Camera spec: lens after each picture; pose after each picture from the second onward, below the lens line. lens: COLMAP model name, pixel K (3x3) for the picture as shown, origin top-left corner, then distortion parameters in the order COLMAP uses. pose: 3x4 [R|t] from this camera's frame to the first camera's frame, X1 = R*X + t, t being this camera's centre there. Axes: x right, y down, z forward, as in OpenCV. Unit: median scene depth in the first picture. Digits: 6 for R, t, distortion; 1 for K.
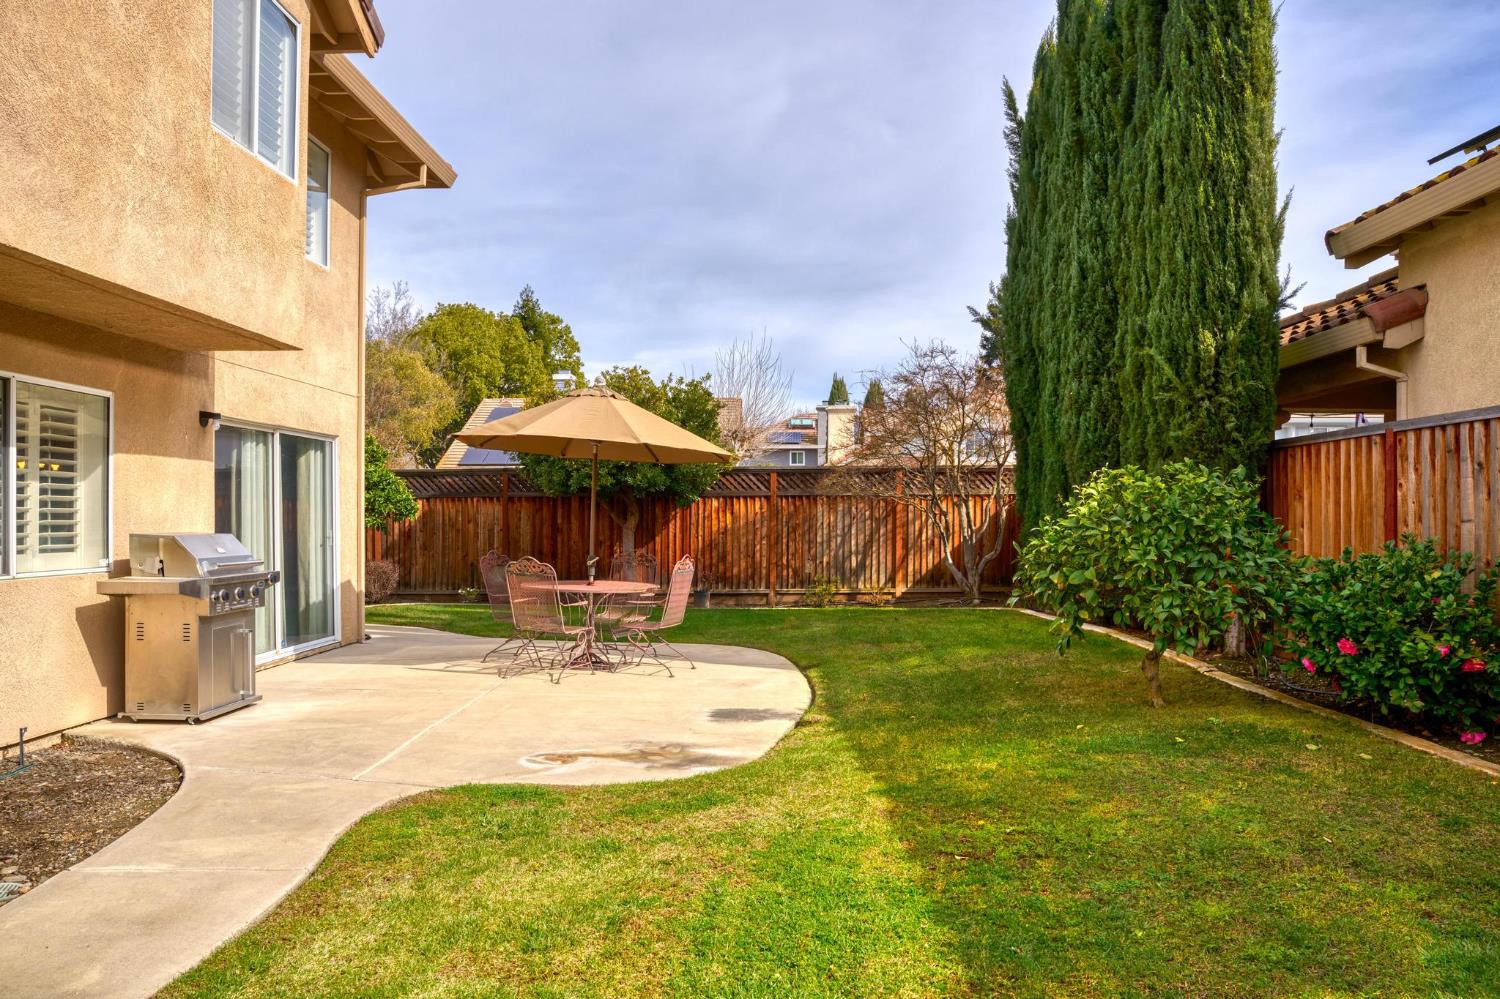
lens RADIAL K [[1097.9, 0, 748.2], [0, 1097.9, 524.6], [0, 0, 1]] dist [-0.046242, 0.003861]
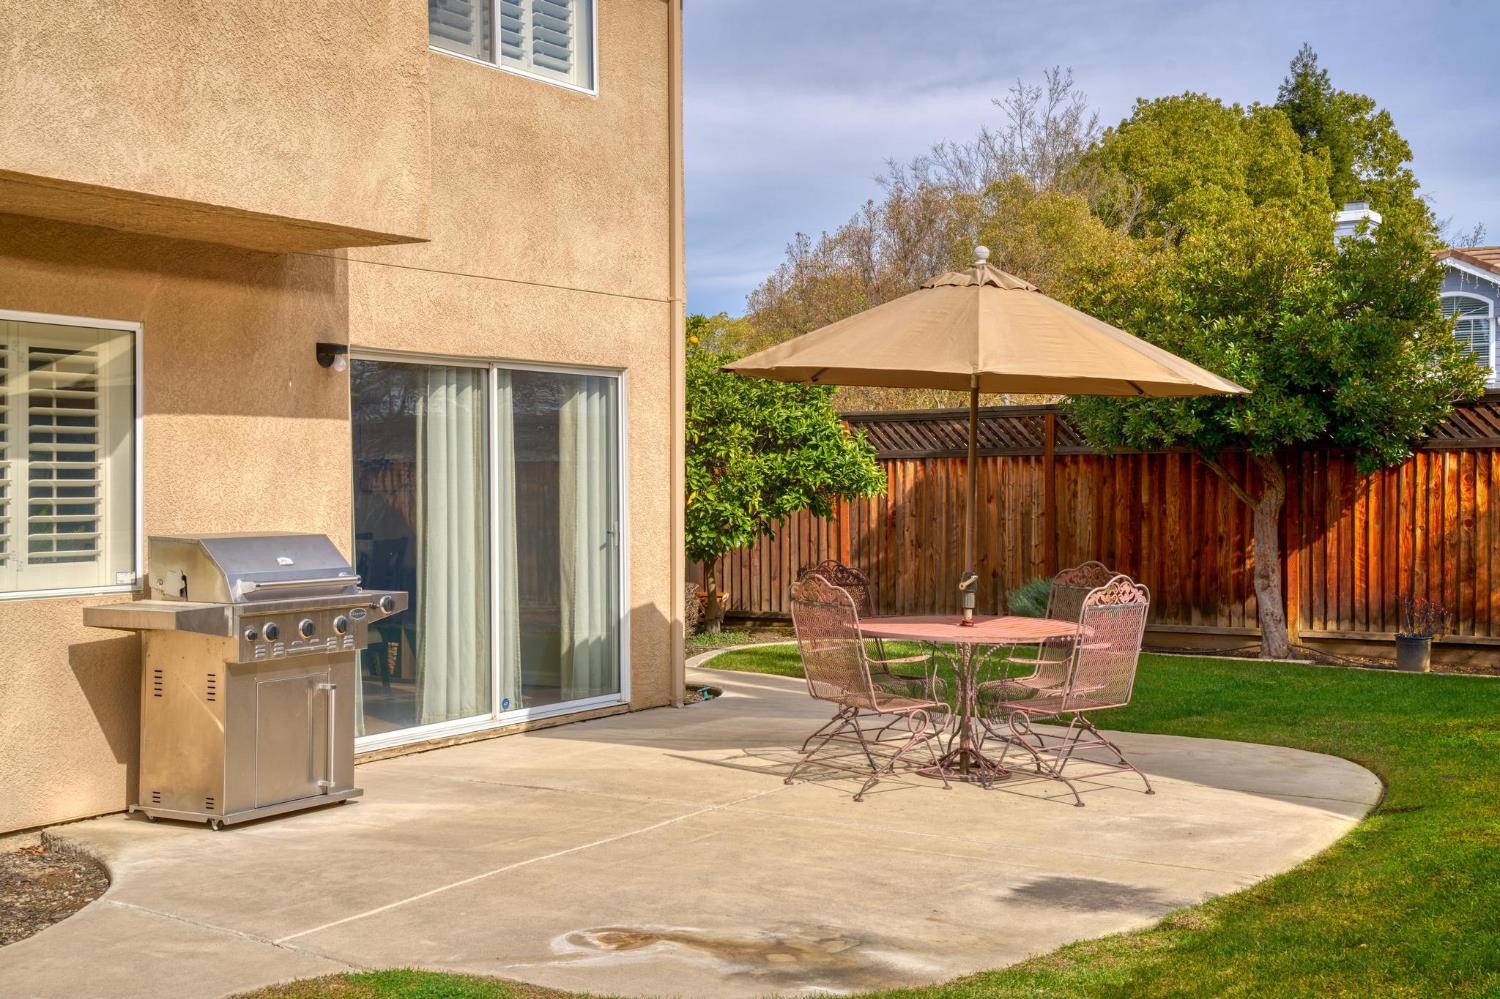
lens RADIAL K [[1954.5, 0, 752.0], [0, 1954.5, 502.6], [0, 0, 1]] dist [0.178838, 0.000000]
pose [[0.865413, 0.001668, -0.501057, 0.238895], [0.002050, 0.999974, 0.006869, -0.012926], [0.501056, -0.006972, 0.865387, 0.083284]]
